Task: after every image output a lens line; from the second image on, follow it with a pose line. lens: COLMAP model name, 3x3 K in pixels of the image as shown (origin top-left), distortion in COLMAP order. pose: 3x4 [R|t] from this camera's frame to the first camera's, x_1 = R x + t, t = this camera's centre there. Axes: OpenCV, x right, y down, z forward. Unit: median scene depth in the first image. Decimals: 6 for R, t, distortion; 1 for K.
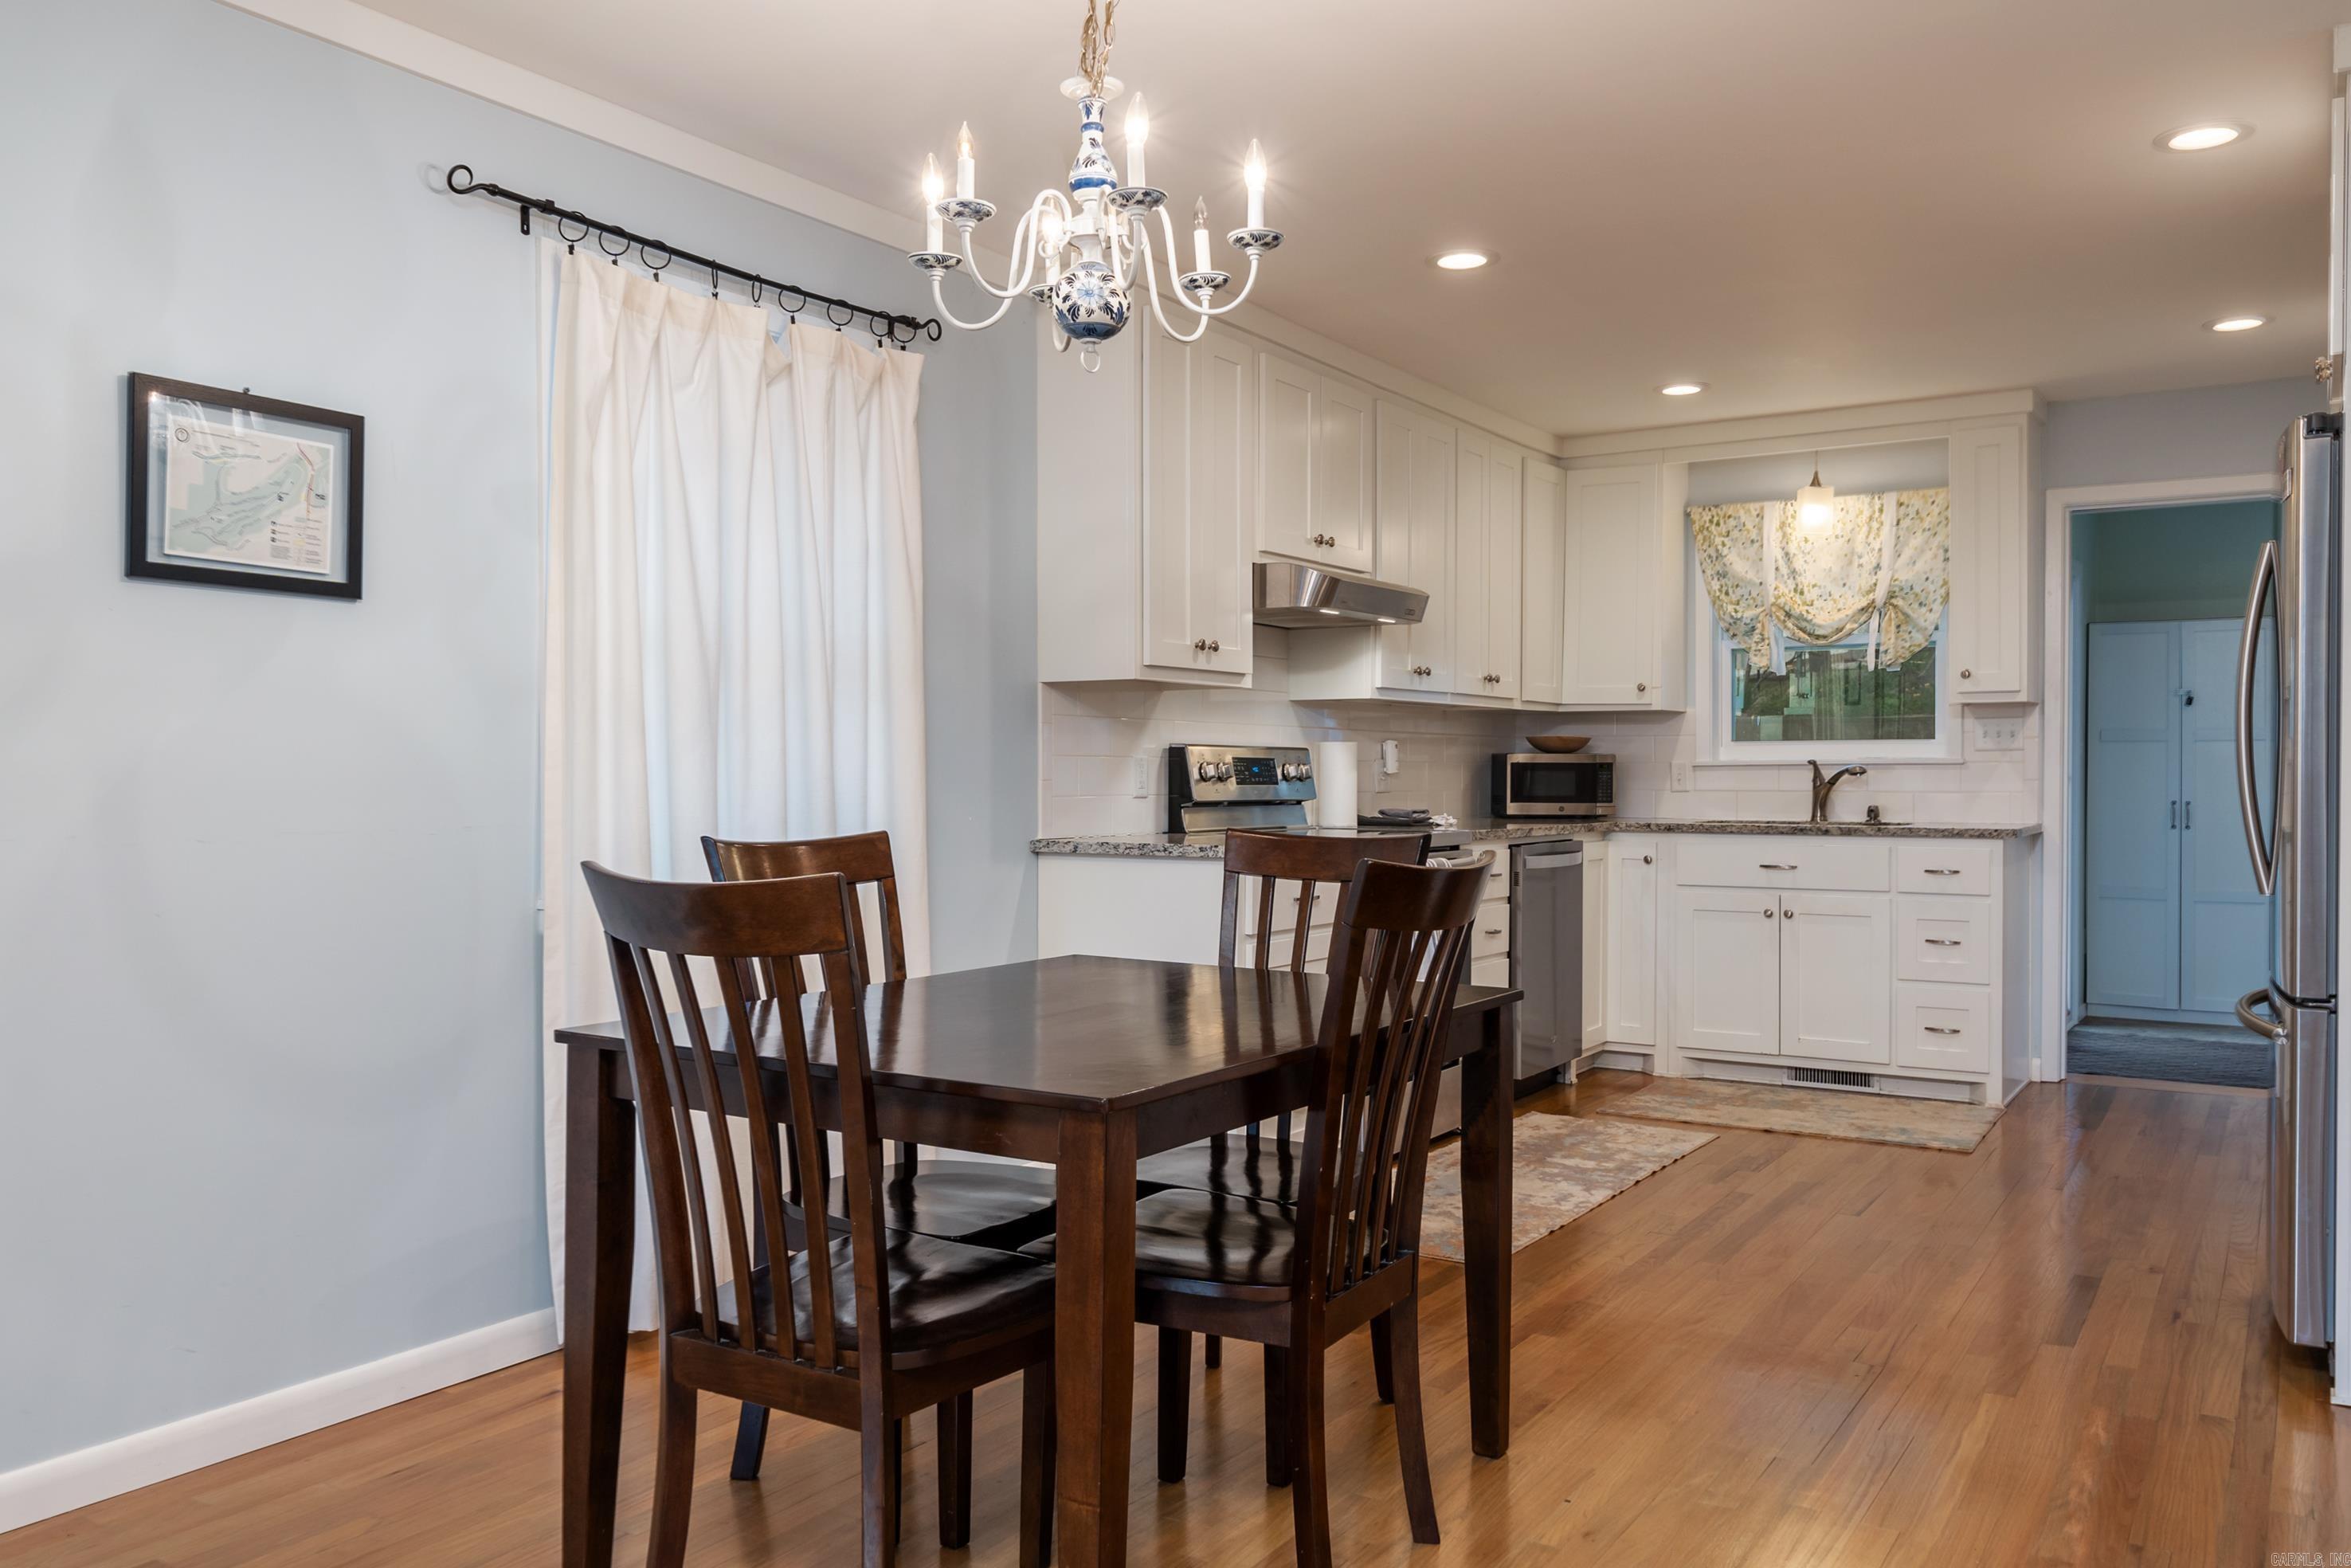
lens RADIAL K [[1826.5, 0, 1174.9], [0, 1826.5, 790.5], [0, 0, 1]] dist [-0.000999, 0.008123]
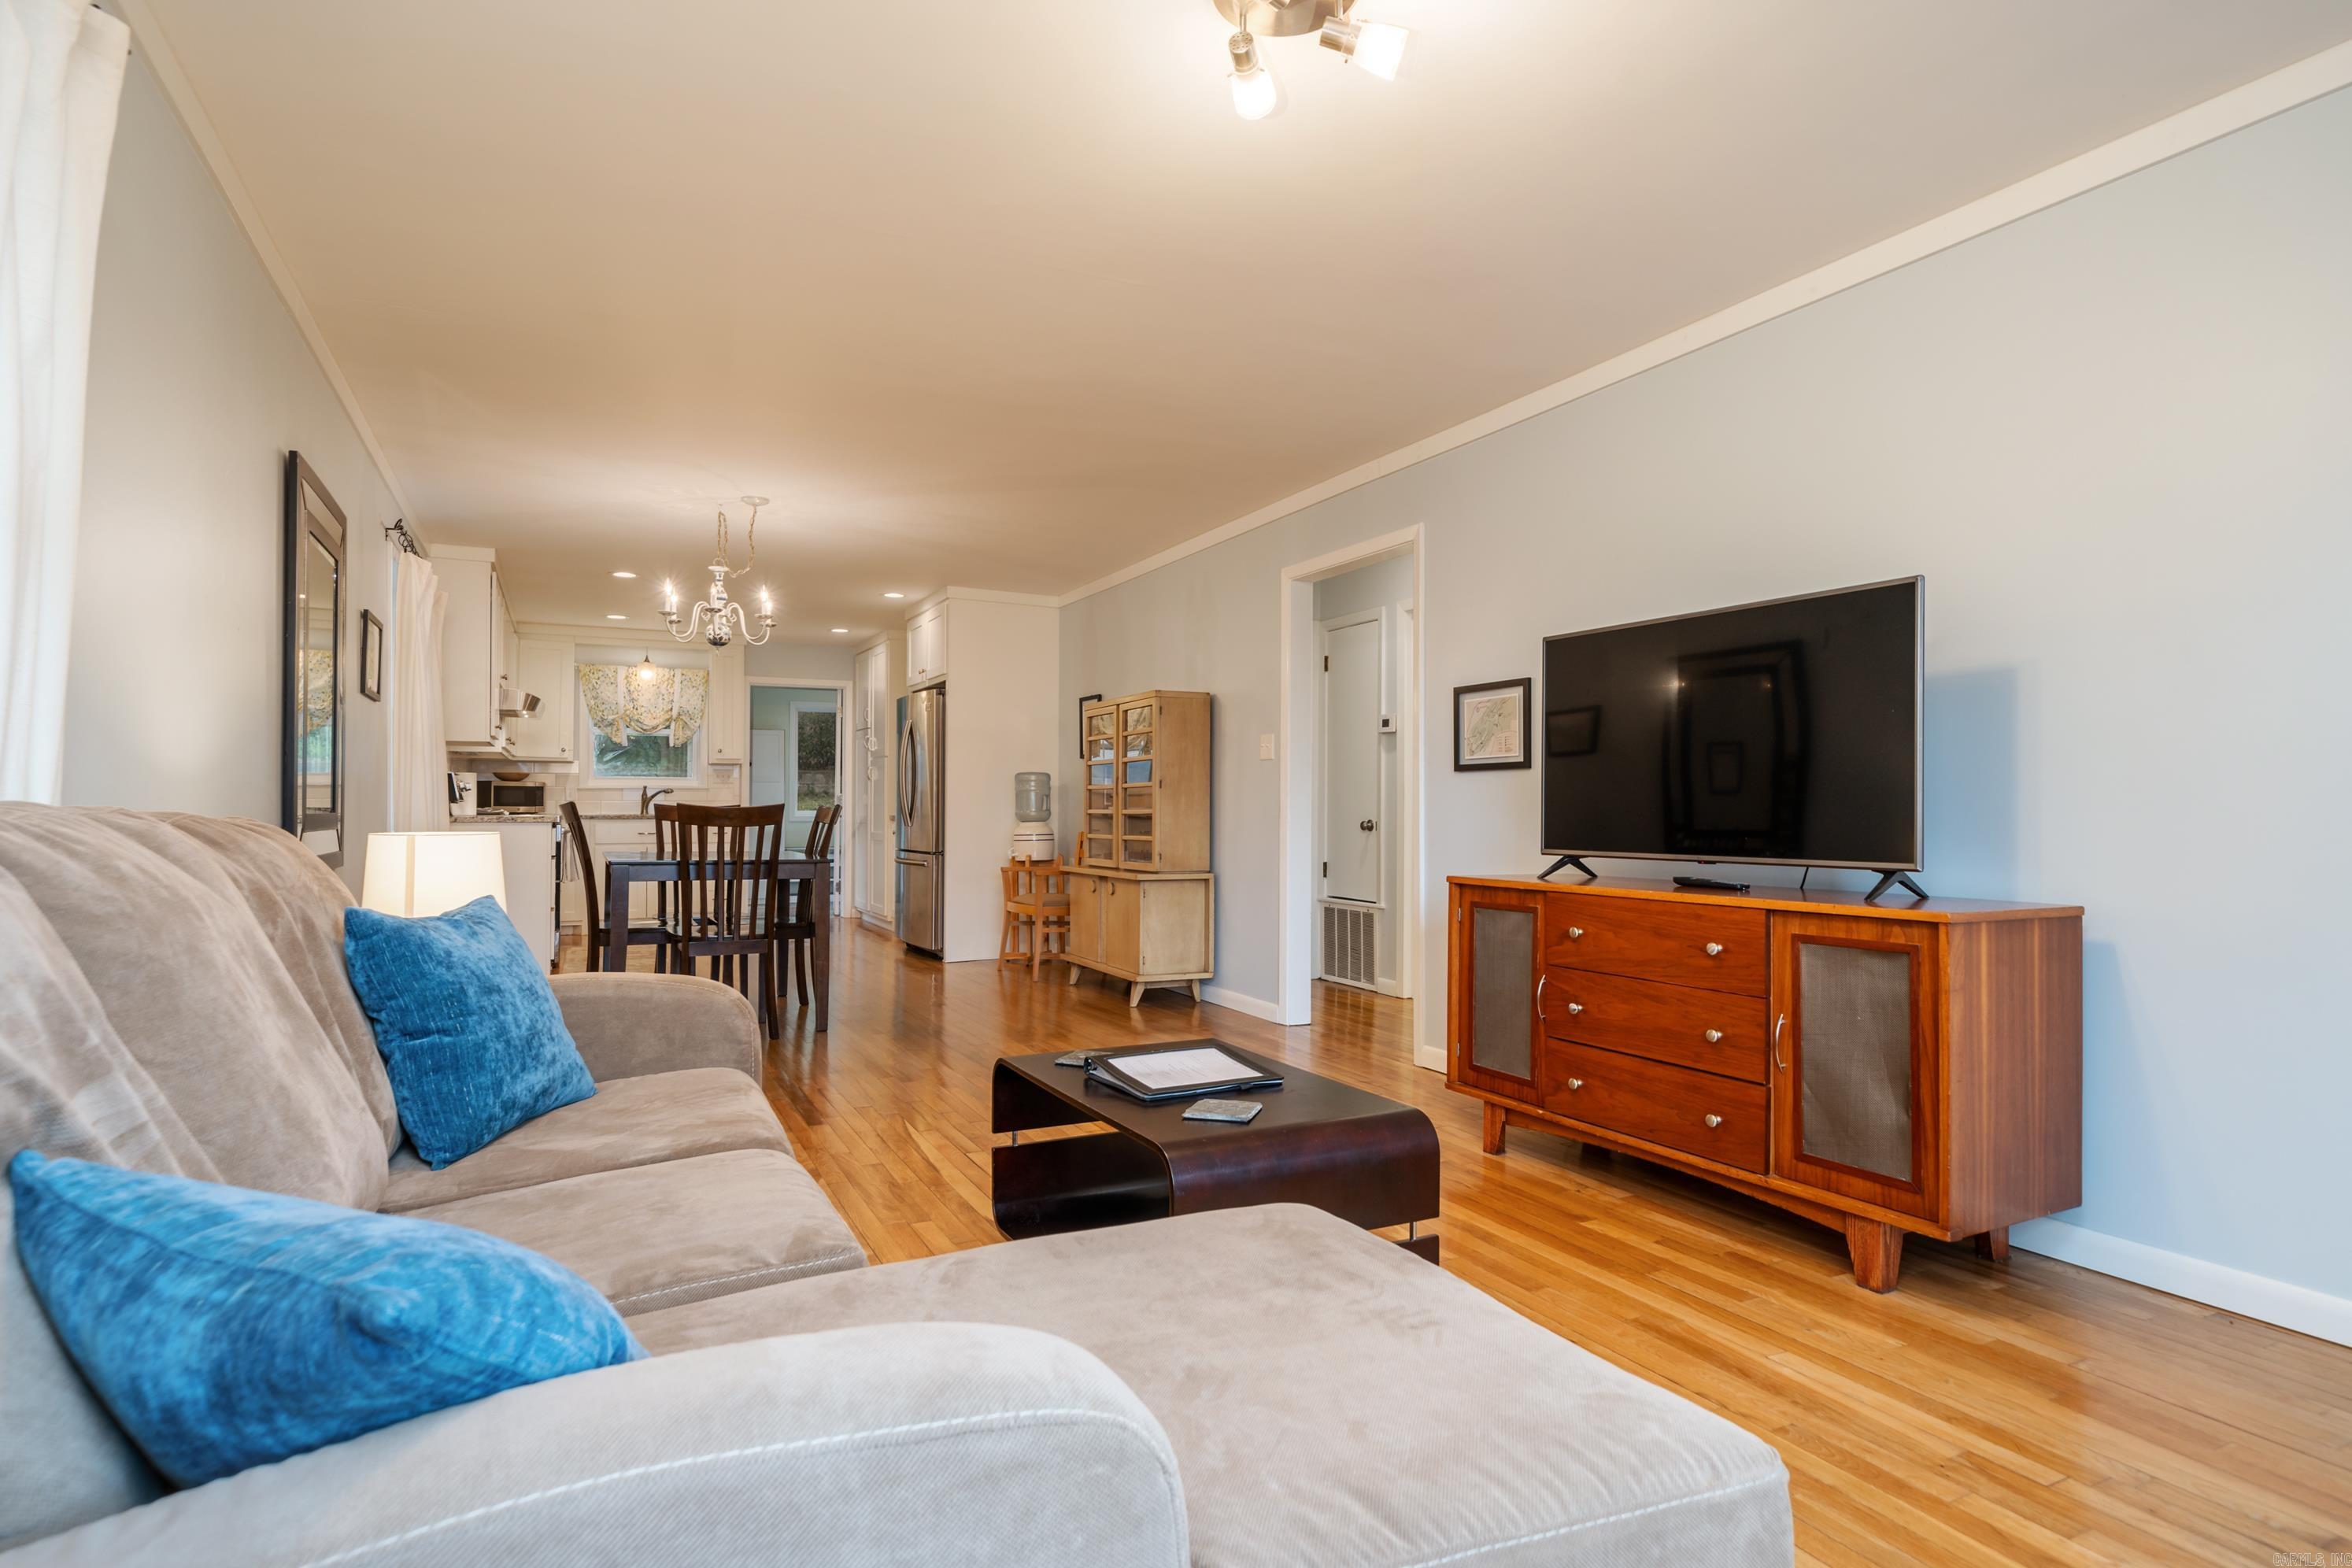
lens RADIAL K [[1235.2, 0, 1175.5], [0, 1235.2, 799.2], [0, 0, 1]] dist [-0.003759, -0.001542]
pose [[0.523559, 0.008315, 0.851949, -0.811208], [0.005770, 0.999895, -0.013305, 0.031289], [-0.851970, 0.011881, 0.523456, -0.448810]]
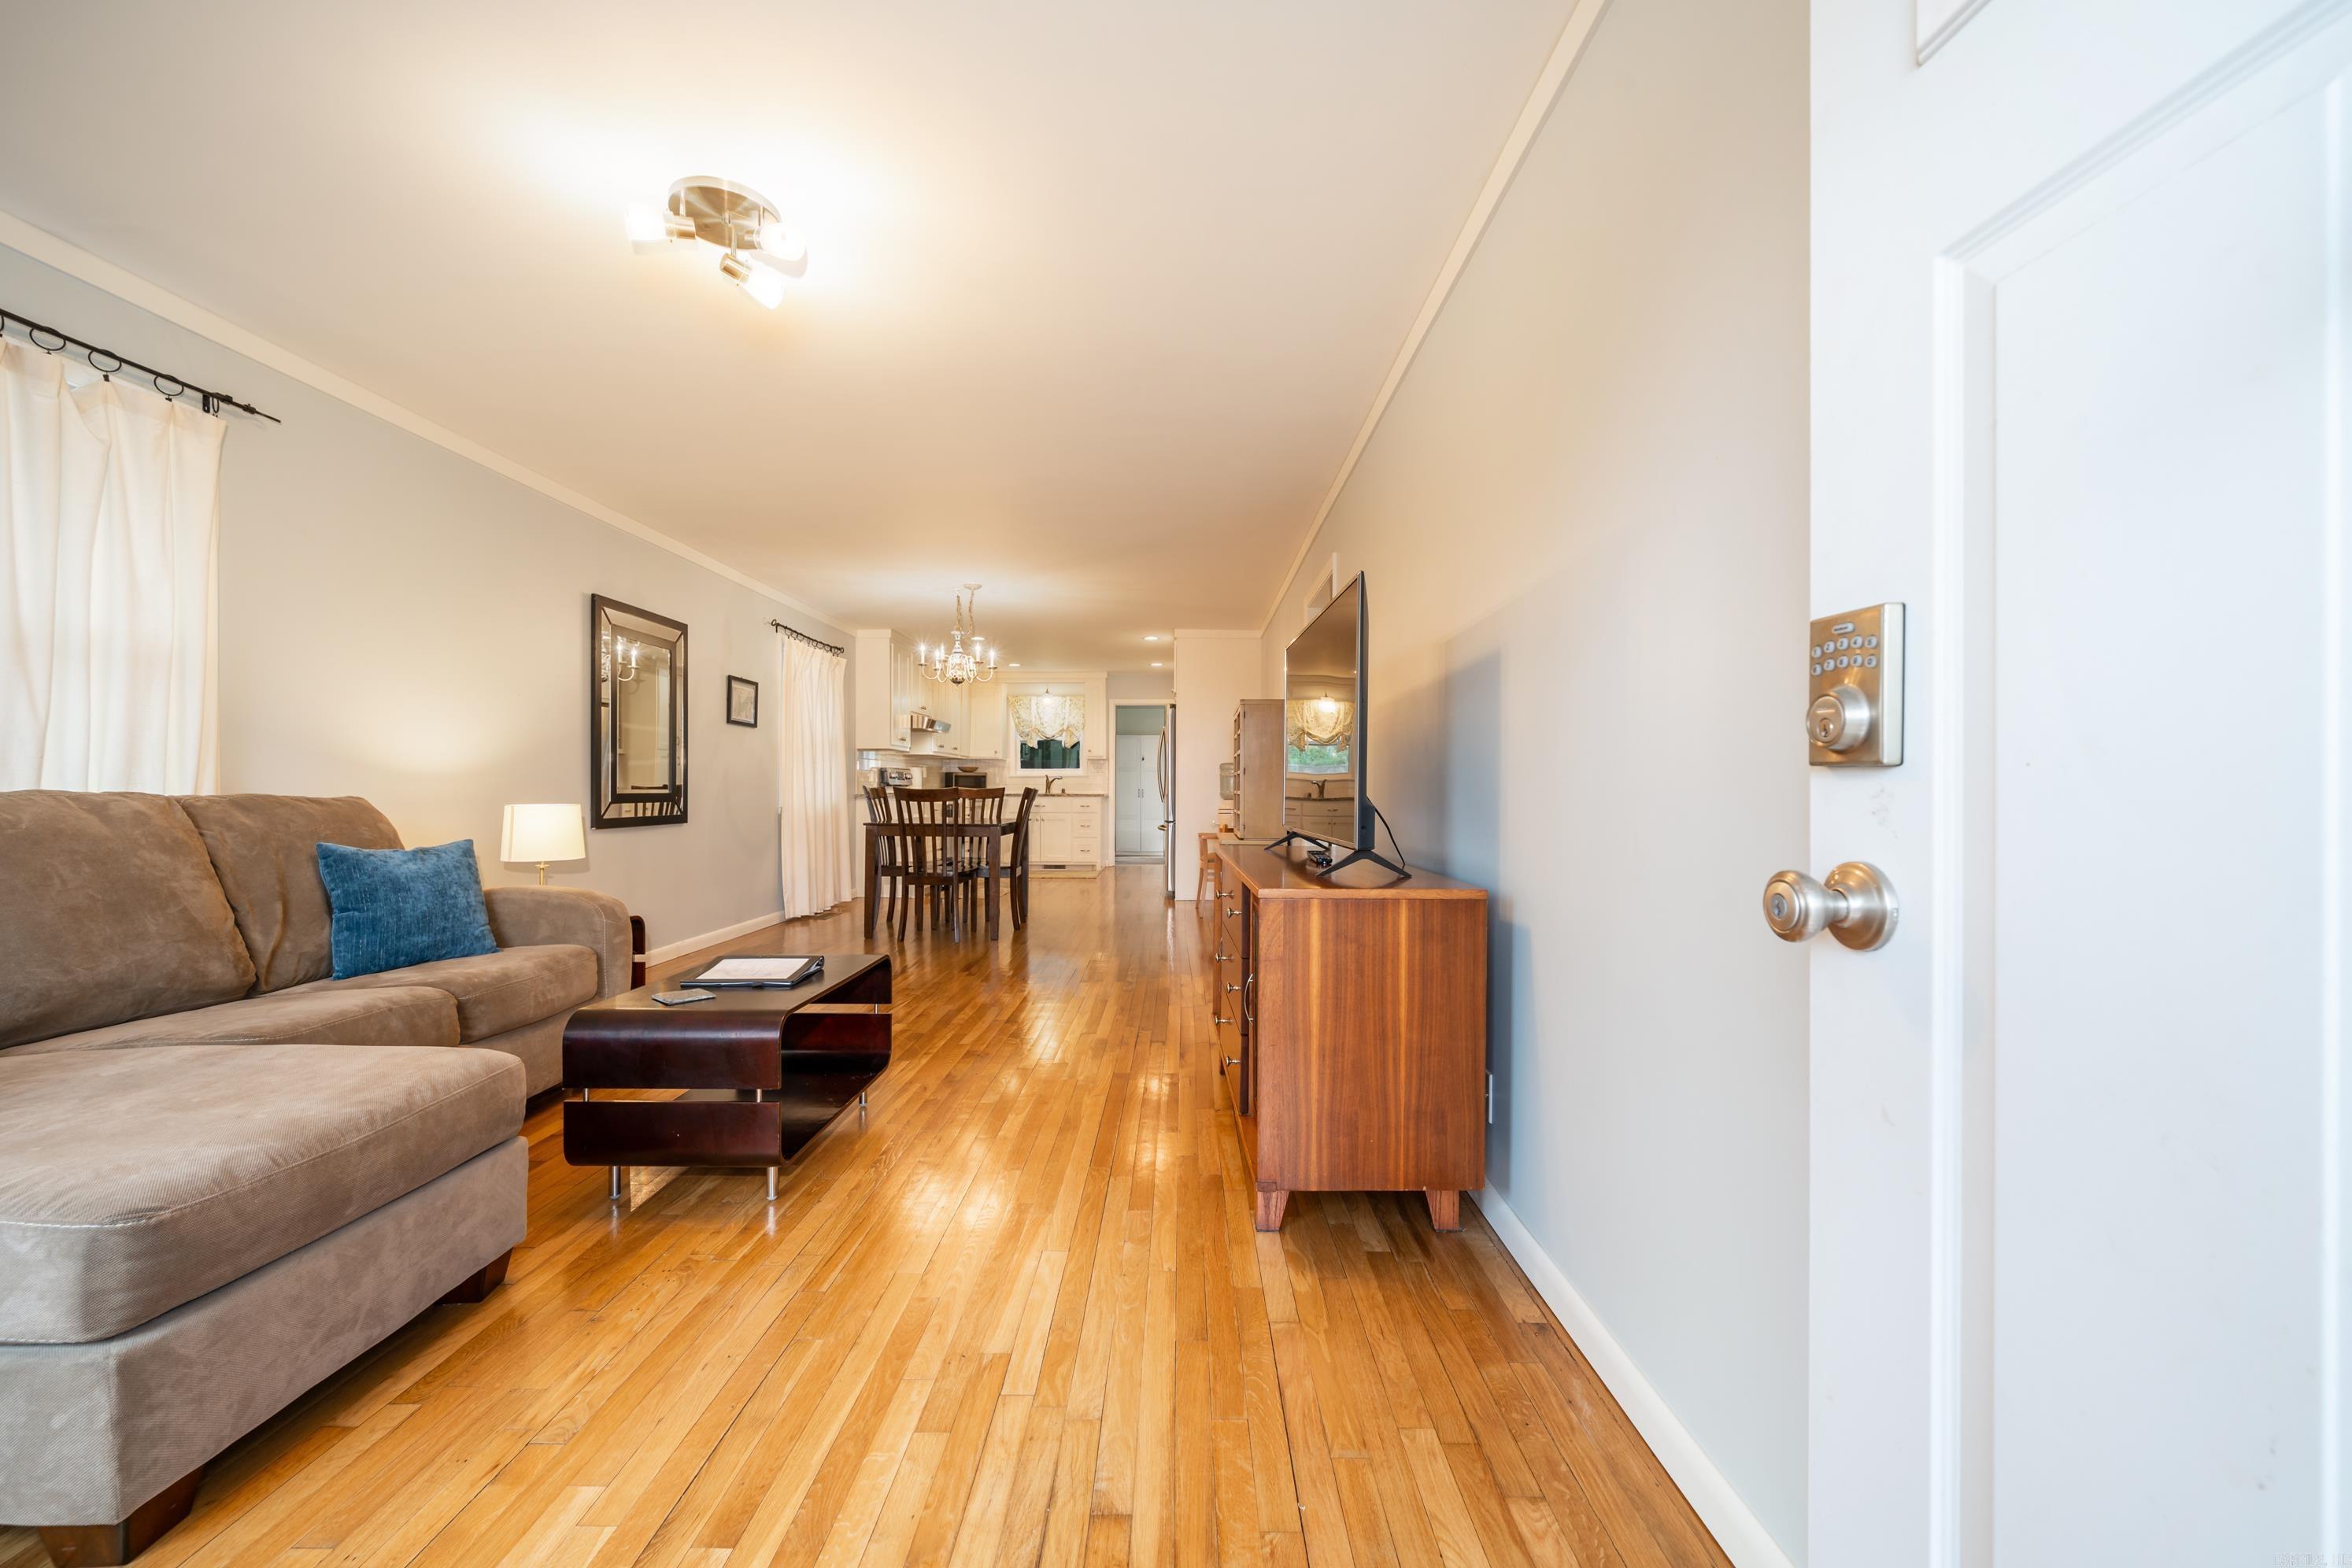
lens RADIAL K [[926.8, 0, 1167.1], [0, 926.8, 790.5], [0, 0, 1]] dist [-0.012273, 0.001542]
pose [[0.855637, -0.000905, 0.517575, -0.467920], [0.004400, 0.999975, -0.005527, 0.031186], [-0.517558, 0.007006, 0.855620, -0.778151]]
